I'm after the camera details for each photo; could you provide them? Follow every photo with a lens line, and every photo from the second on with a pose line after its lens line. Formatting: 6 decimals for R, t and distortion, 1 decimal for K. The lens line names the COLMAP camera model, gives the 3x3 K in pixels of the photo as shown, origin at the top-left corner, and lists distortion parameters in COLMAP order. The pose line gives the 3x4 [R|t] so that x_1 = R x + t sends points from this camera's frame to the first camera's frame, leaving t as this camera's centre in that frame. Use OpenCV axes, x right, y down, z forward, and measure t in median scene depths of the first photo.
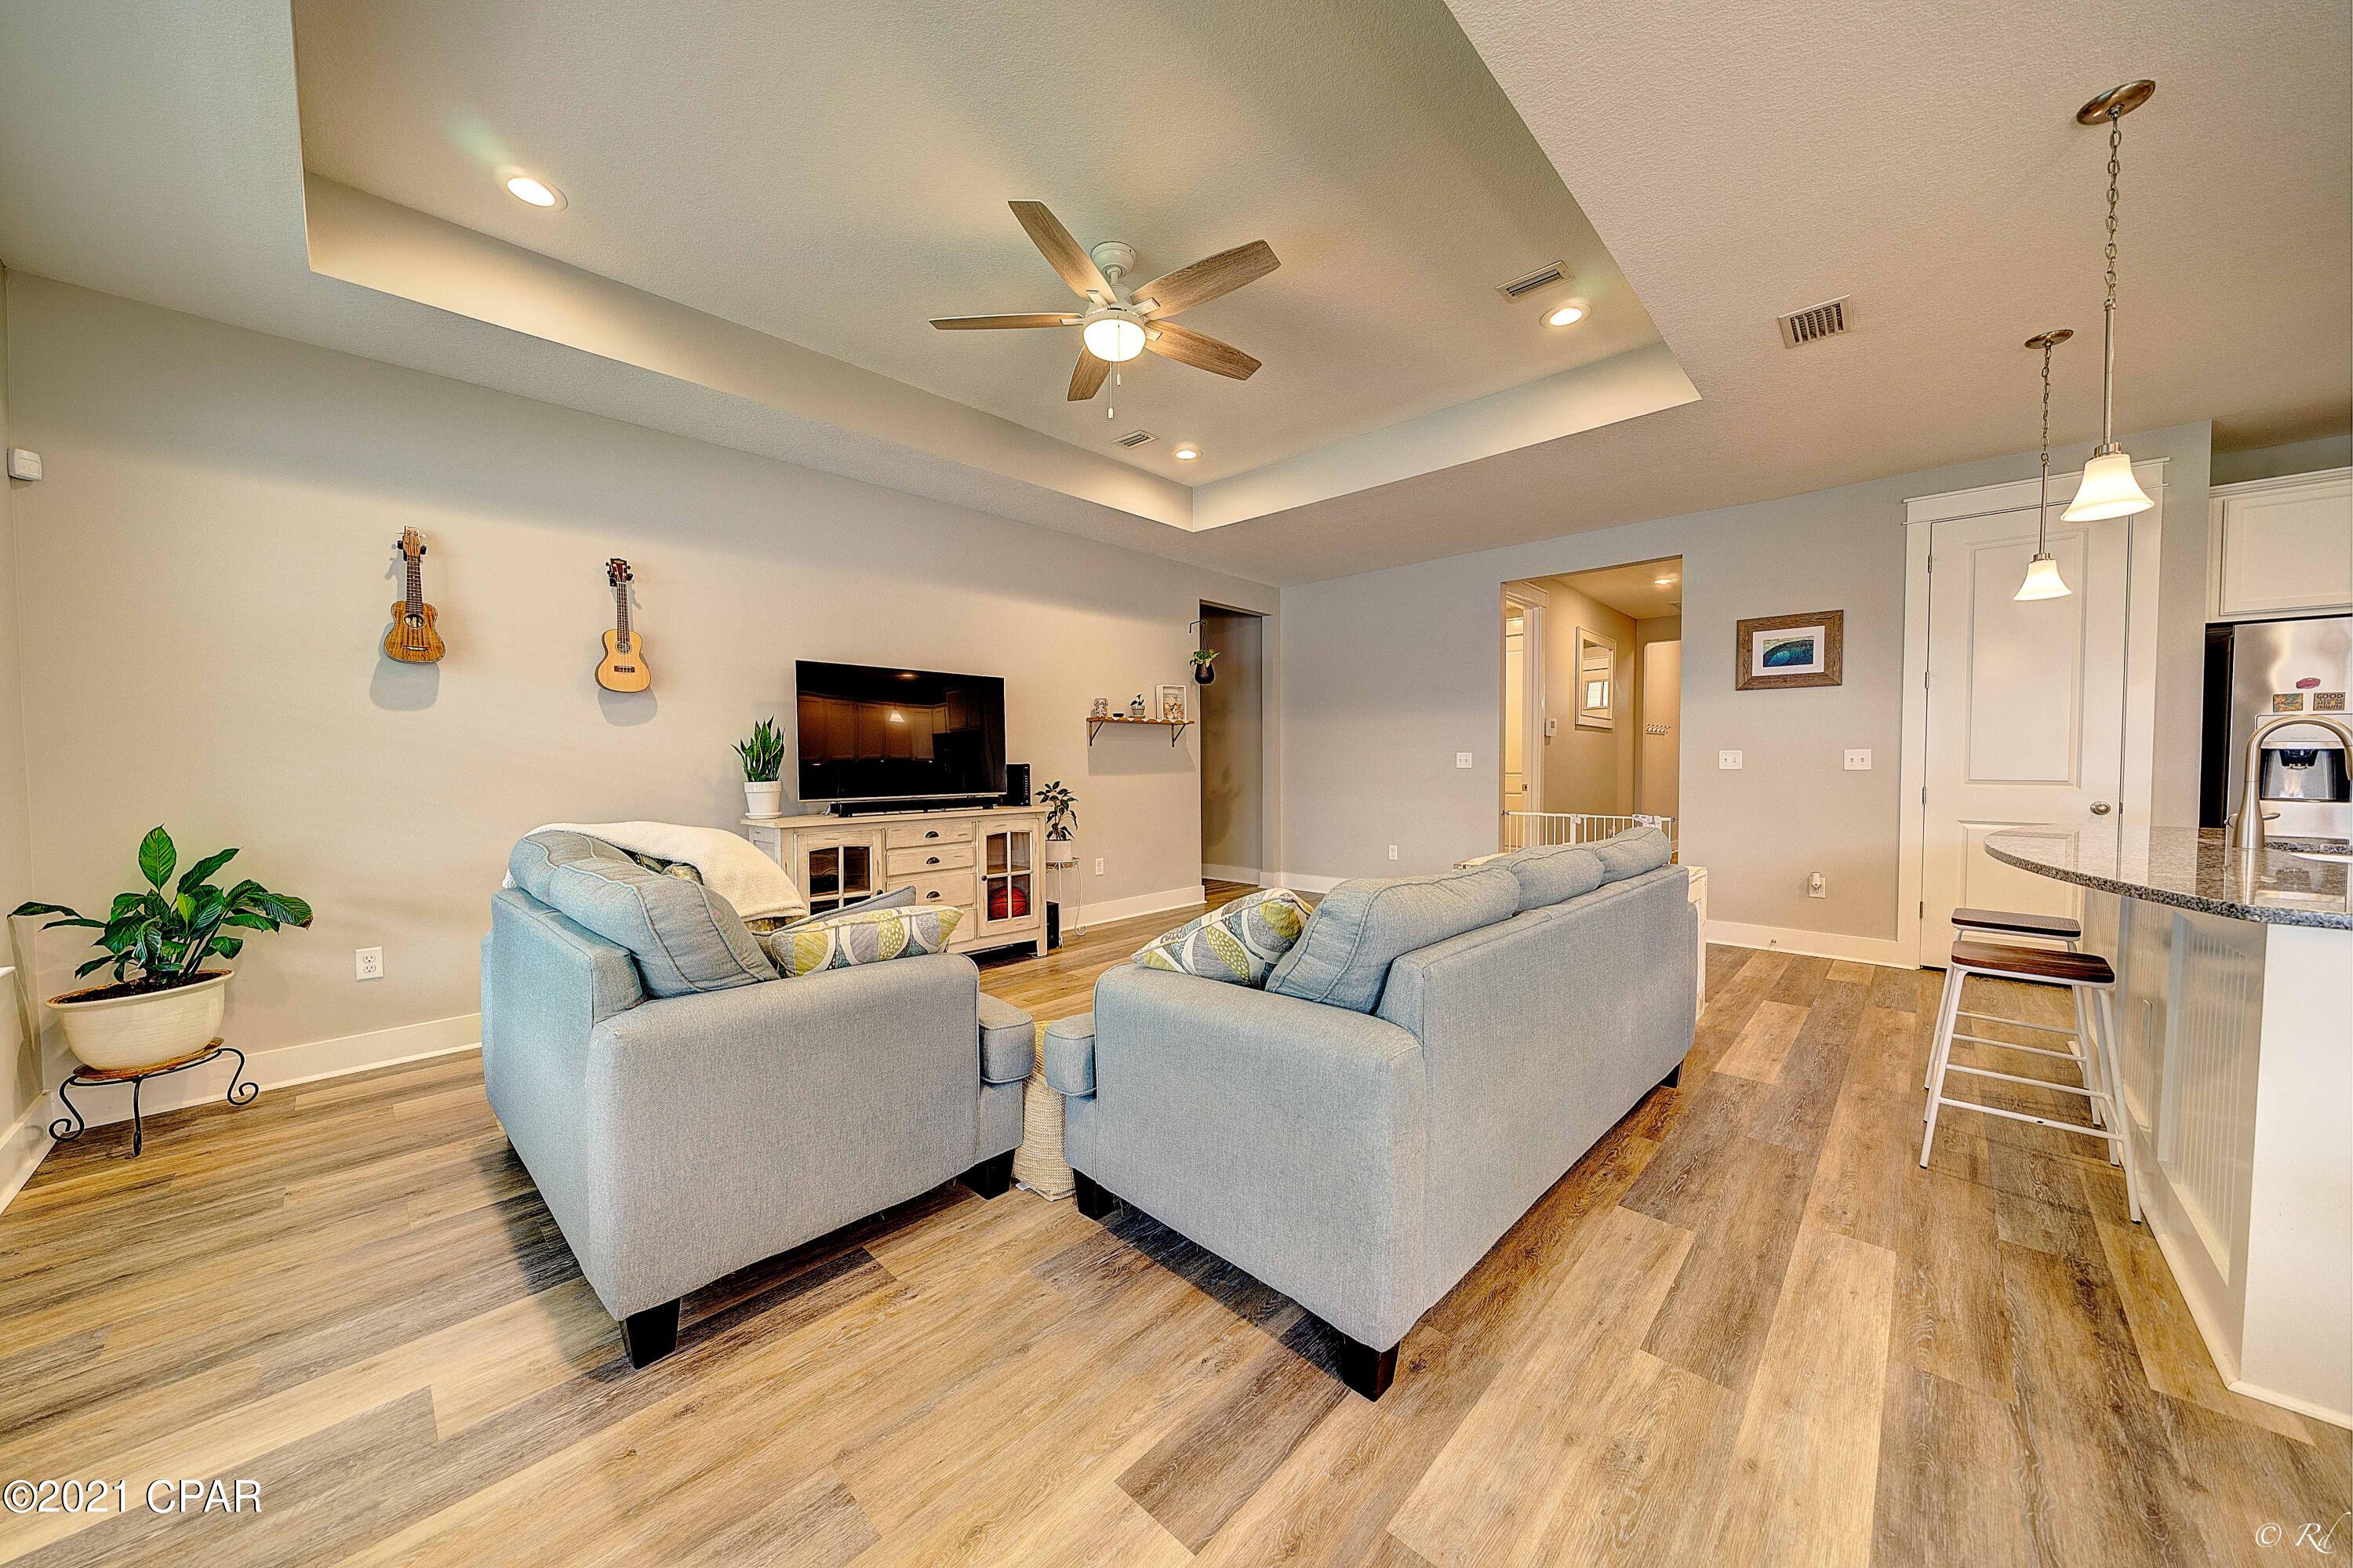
lens RADIAL K [[806.5, 0, 1176.5], [0, 806.5, 784.0], [0, 0, 1]] dist [-0.005694, -0.000019]
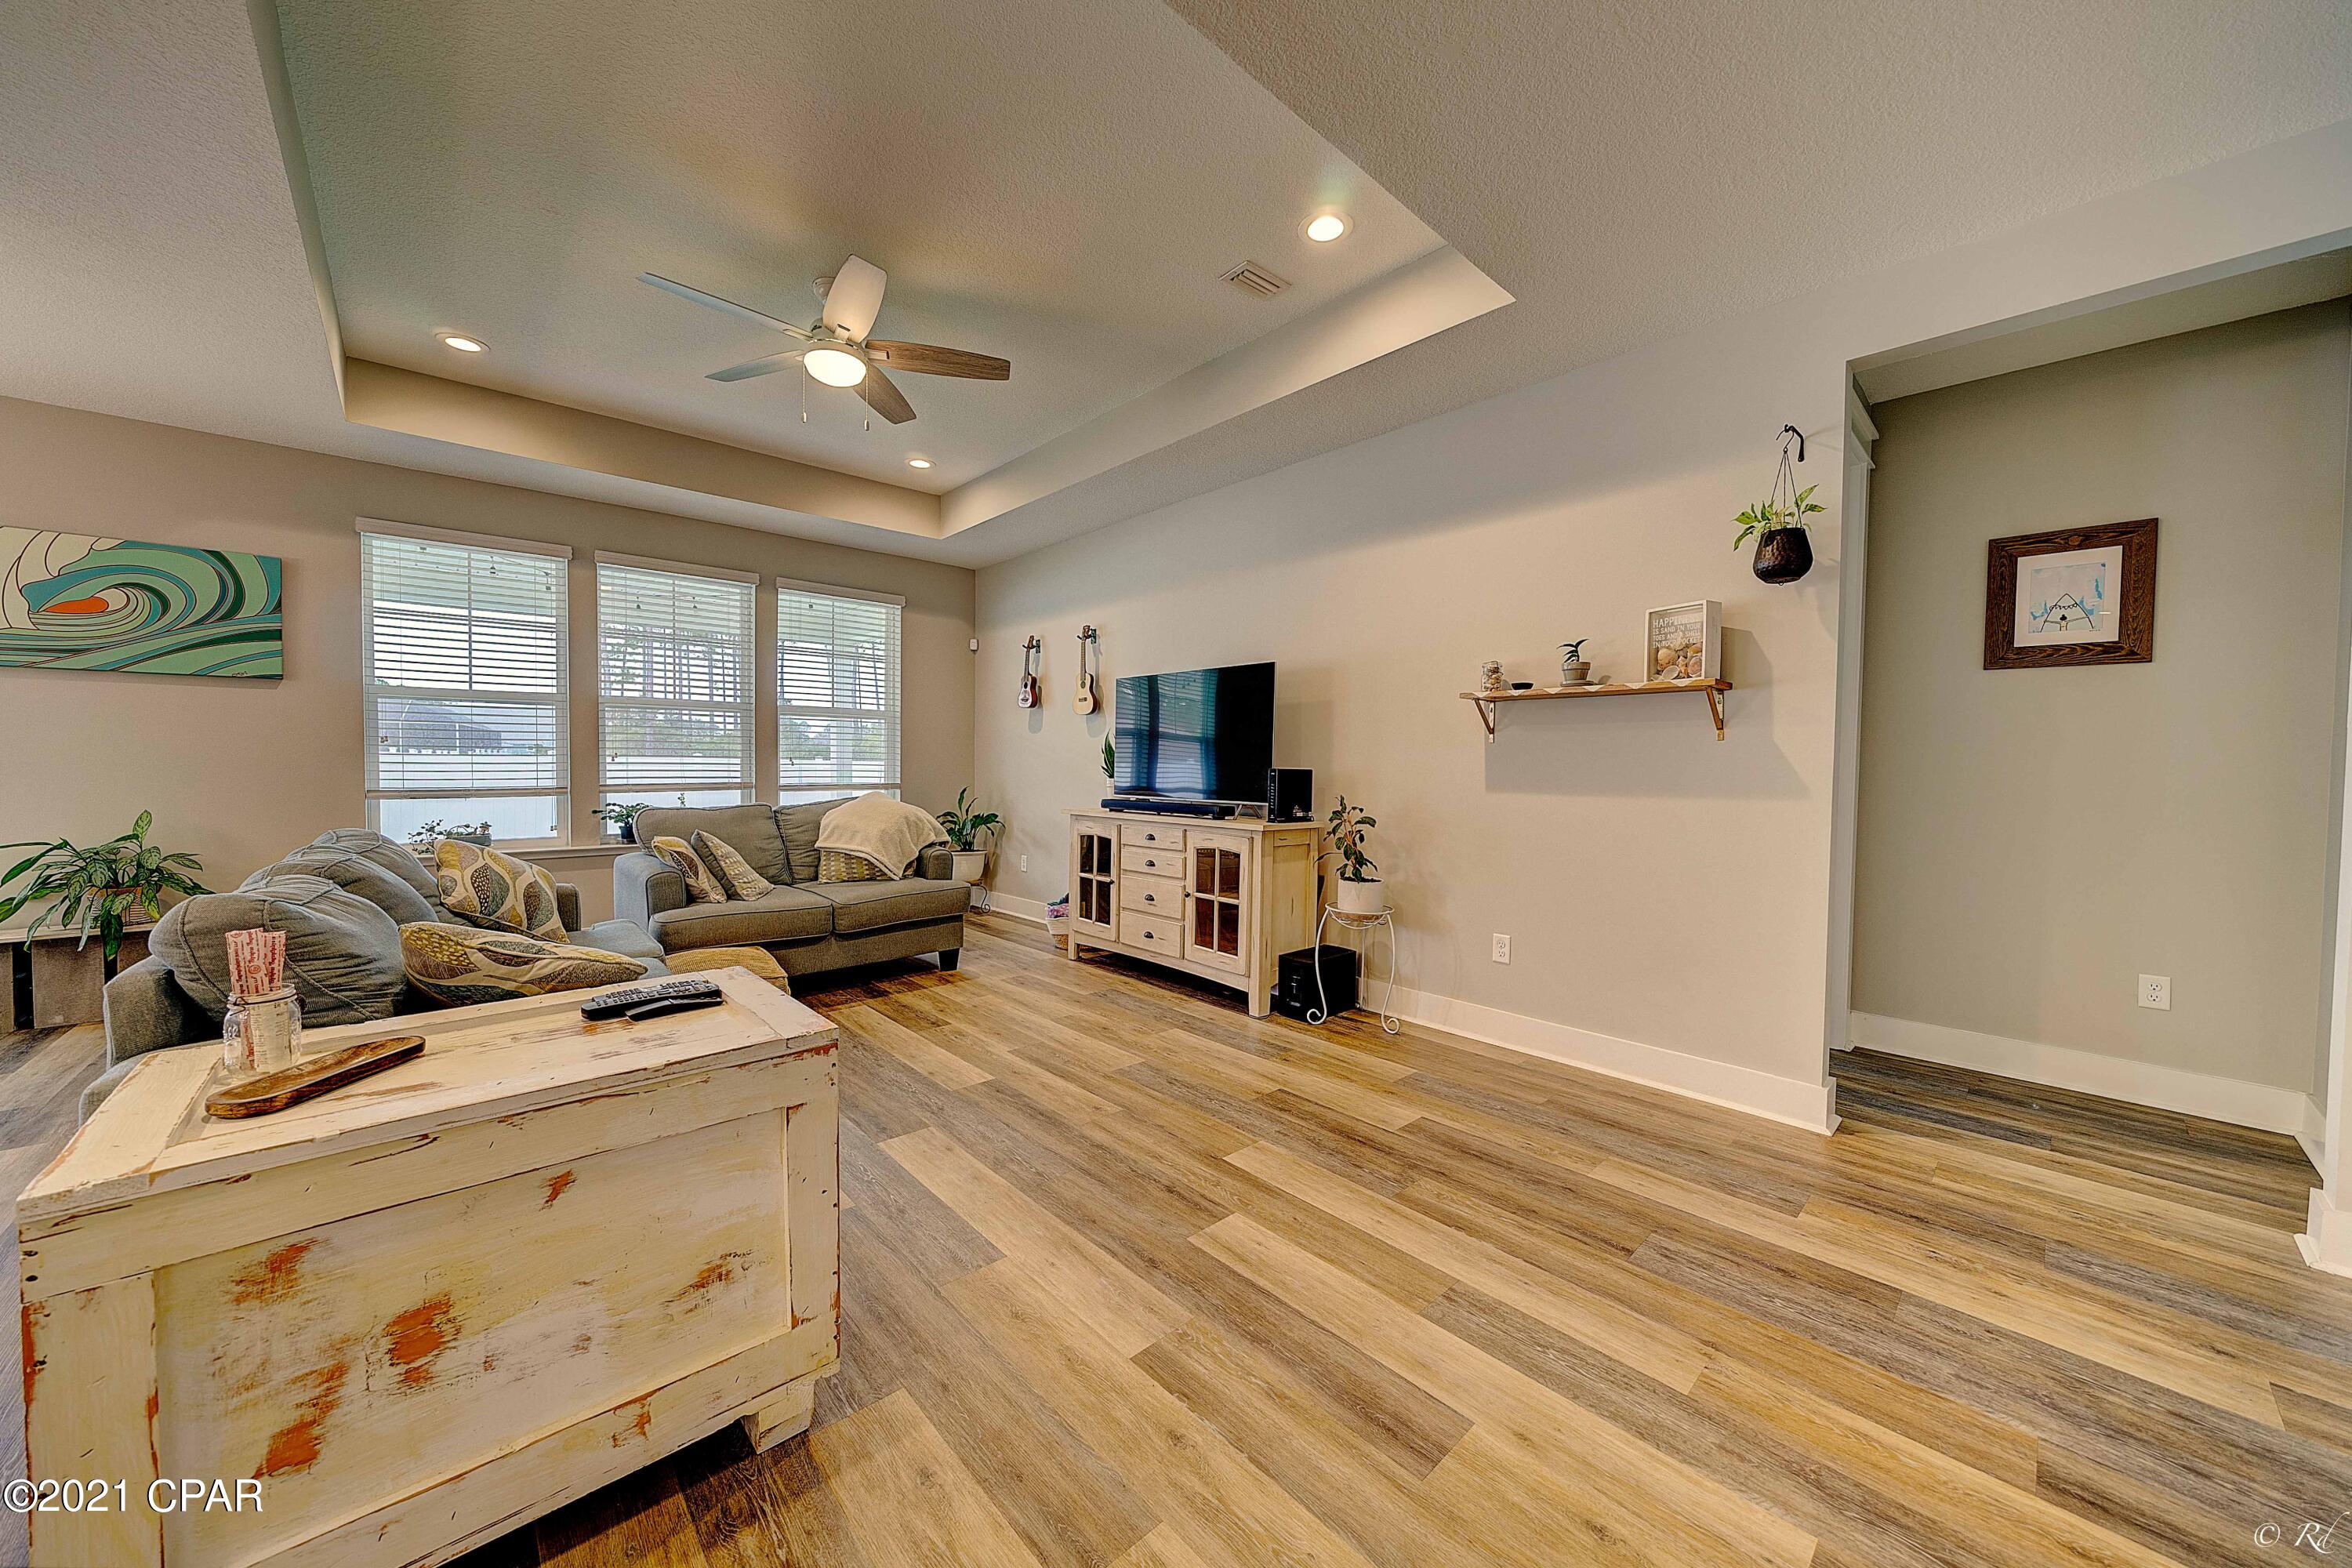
lens RADIAL K [[822.1, 0, 1176.0], [0, 822.1, 784.0], [0, 0, 1]] dist [-0.011339, -0.000160]
pose [[-0.071393, 0.032619, -0.996915, 0.663304], [-0.037149, 0.998685, 0.035338, -0.037414], [0.996756, 0.039558, -0.070087, 1.040310]]
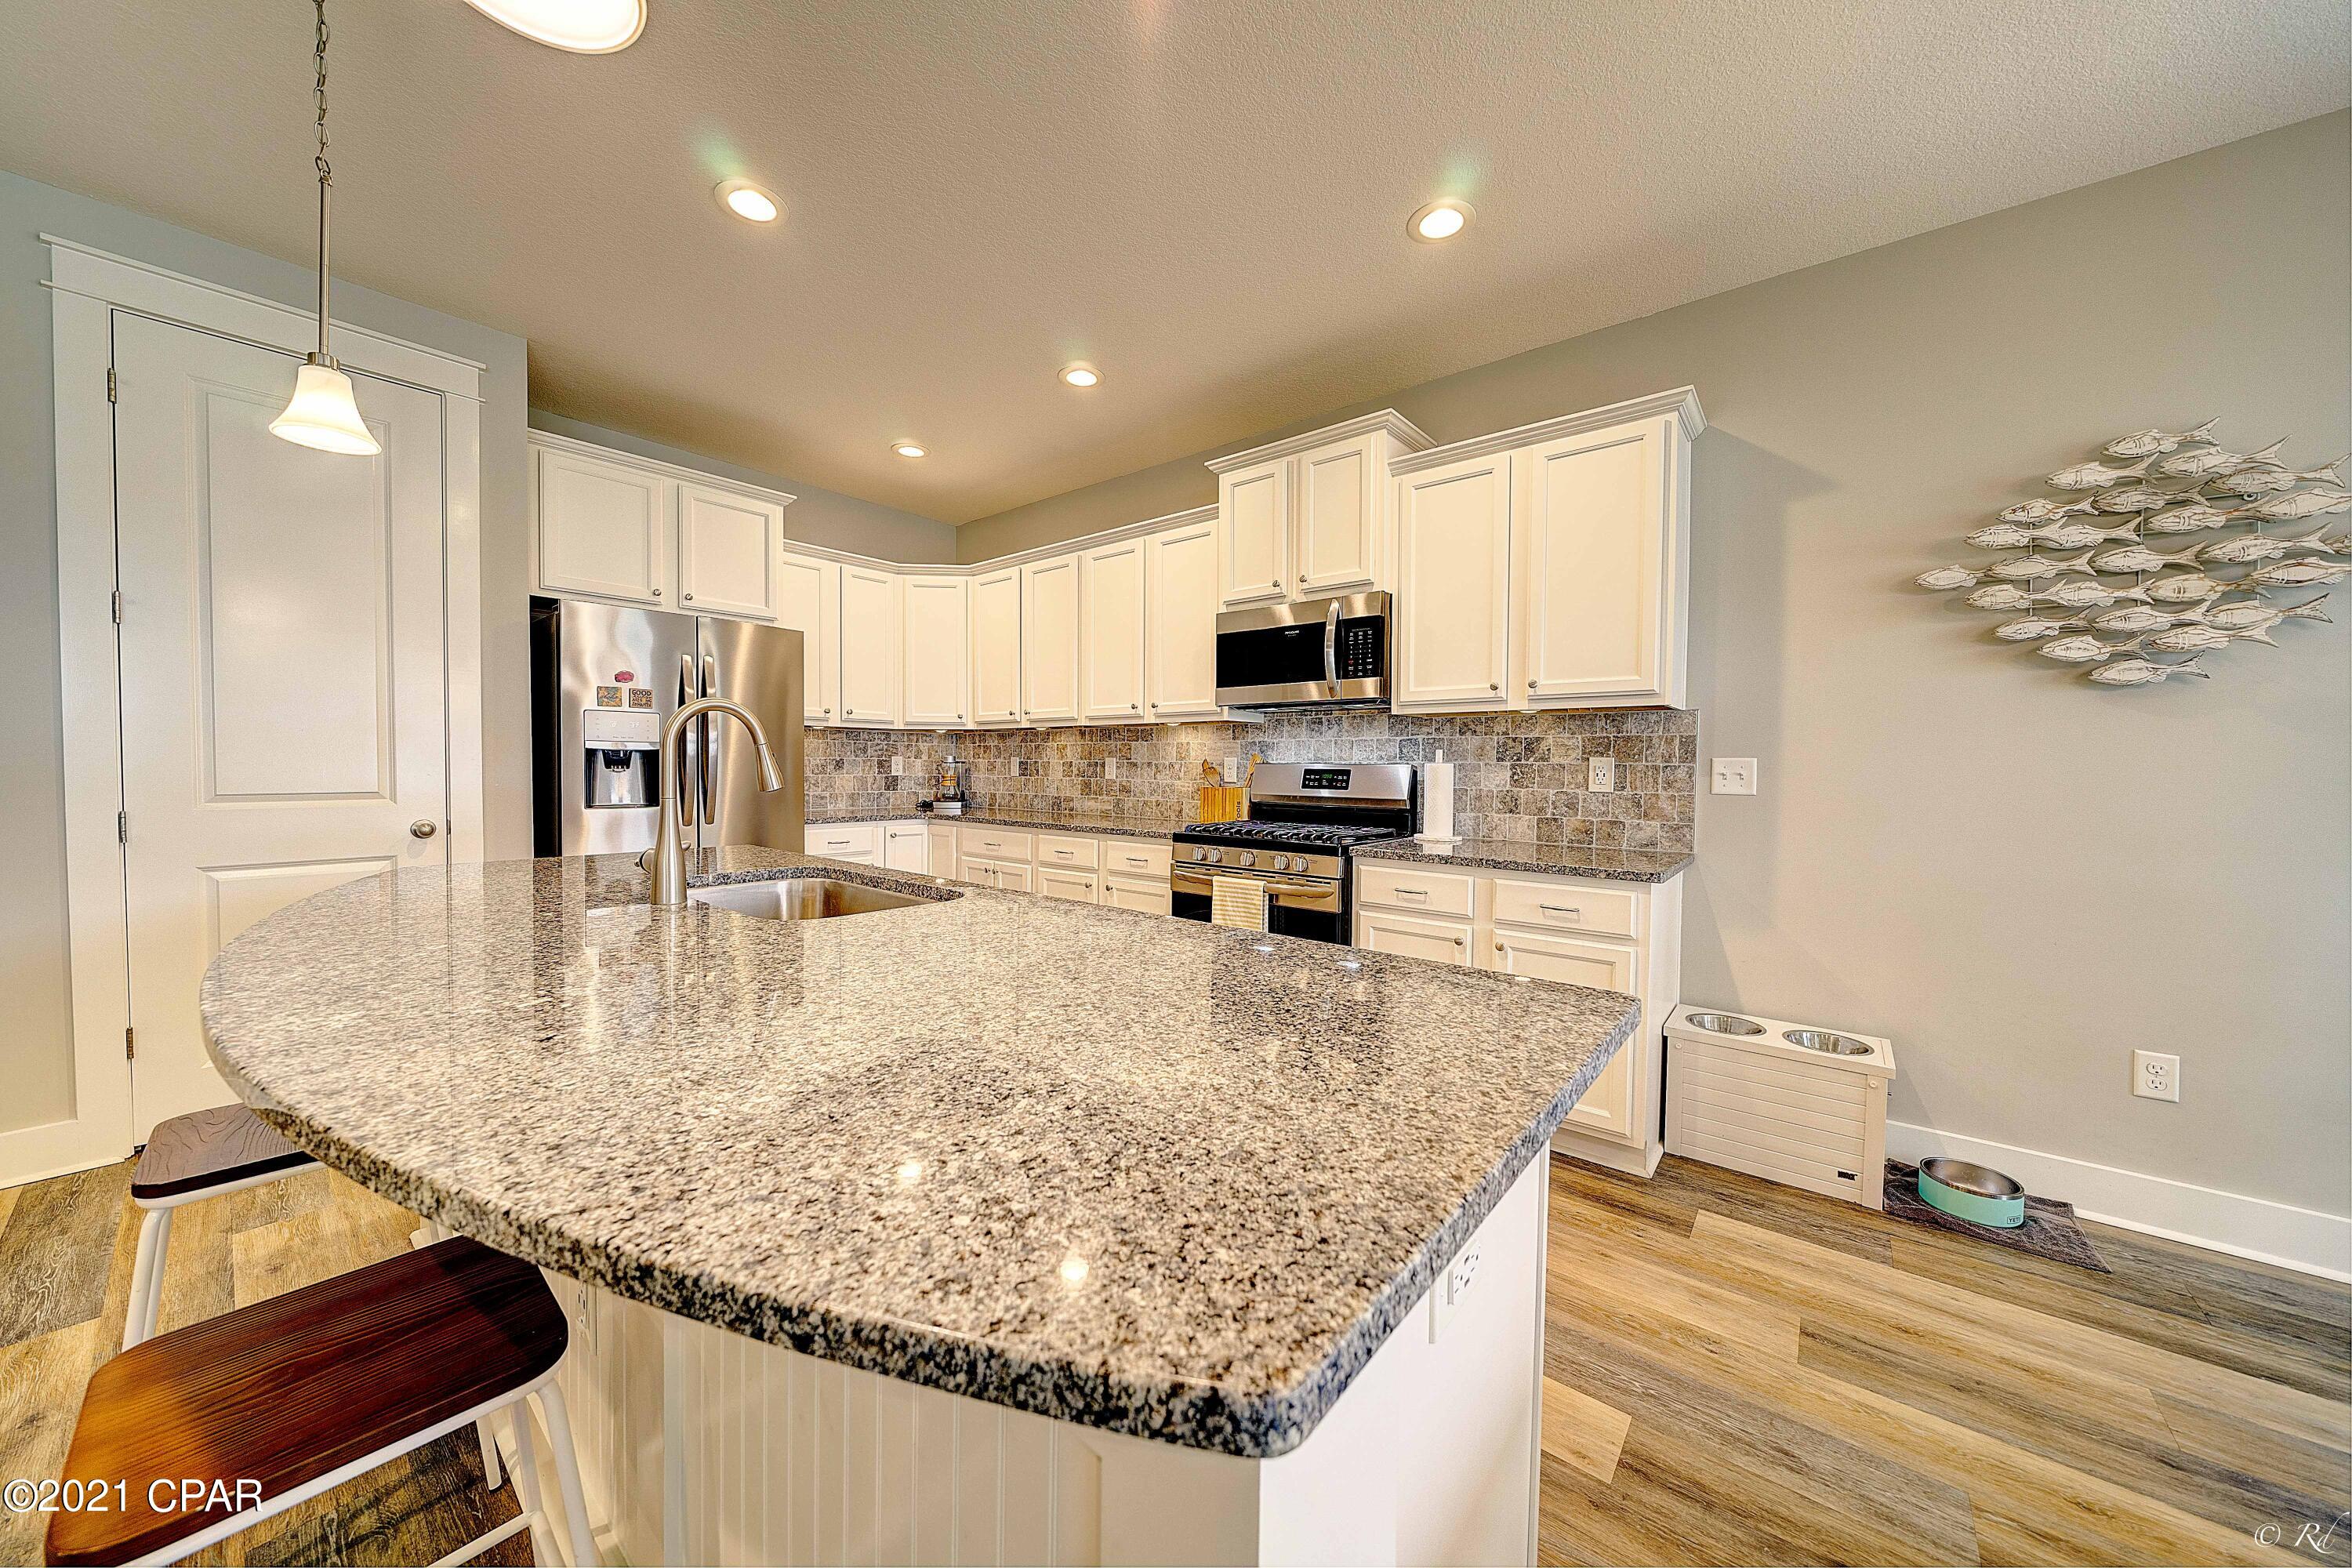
lens RADIAL K [[806.1, 0, 1176.0], [0, 806.1, 784.0], [0, 0, 1]] dist [-0.005694, -0.000019]
pose [[-0.059922, -0.024247, 0.997908, 0.362734], [0.022238, 0.999424, 0.025620, -0.011130], [-0.997955, 0.023727, -0.059349, 0.334373]]
